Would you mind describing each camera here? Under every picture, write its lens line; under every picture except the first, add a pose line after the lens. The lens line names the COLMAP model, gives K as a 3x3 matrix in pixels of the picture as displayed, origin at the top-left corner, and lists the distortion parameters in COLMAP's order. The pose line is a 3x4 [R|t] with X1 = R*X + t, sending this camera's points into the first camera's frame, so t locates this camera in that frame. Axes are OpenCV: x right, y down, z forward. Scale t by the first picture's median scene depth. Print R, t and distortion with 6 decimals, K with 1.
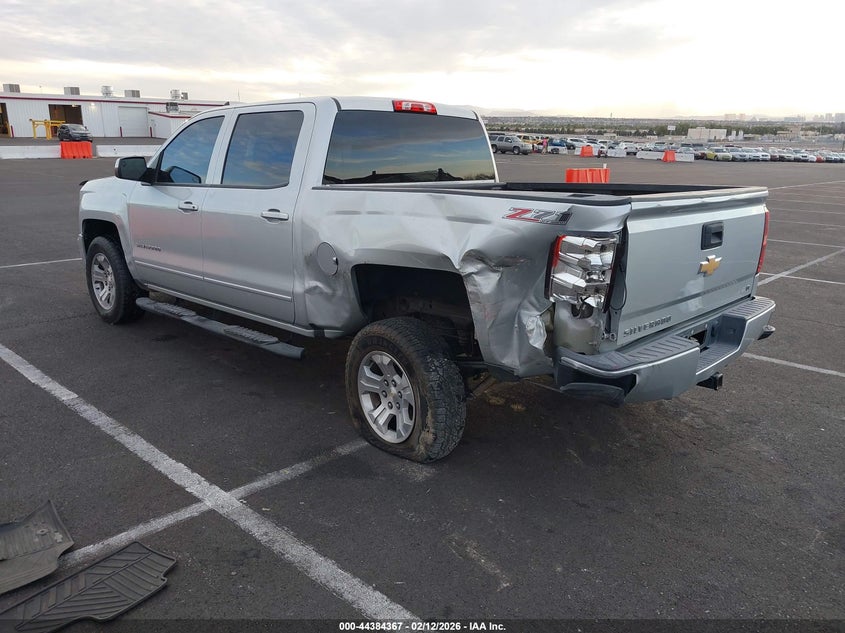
lens RADIAL K [[643.9, 0, 404.1], [0, 643.9, 305.4], [0, 0, 1]] dist [0.002418, -0.035627]
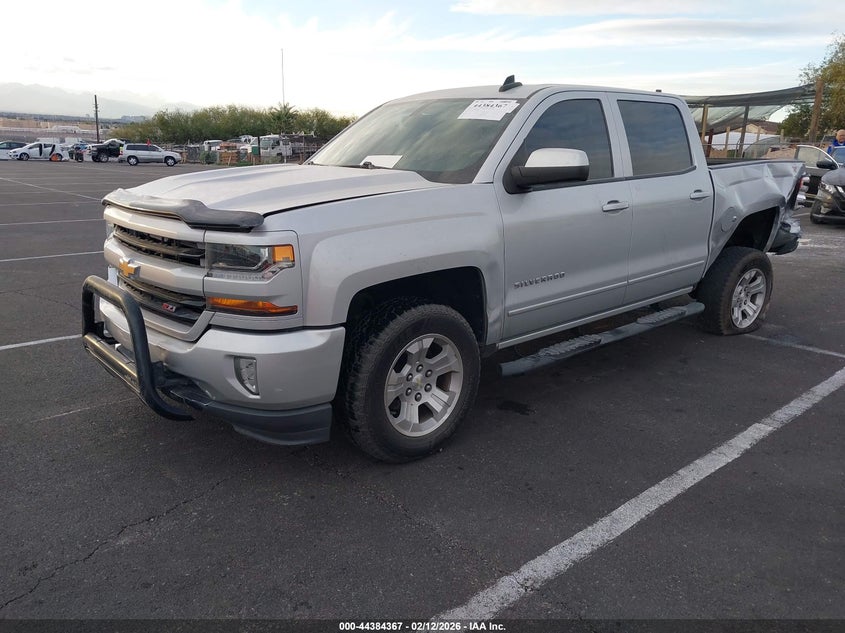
lens RADIAL K [[643.9, 0, 425.2], [0, 643.9, 315.8], [0, 0, 1]] dist [0.002418, -0.035627]
pose [[0.124856, -0.275049, 0.953289, -1.306619], [0.233260, 0.942014, 0.241245, -0.302394], [-0.964365, 0.192244, 0.181774, 1.199011]]
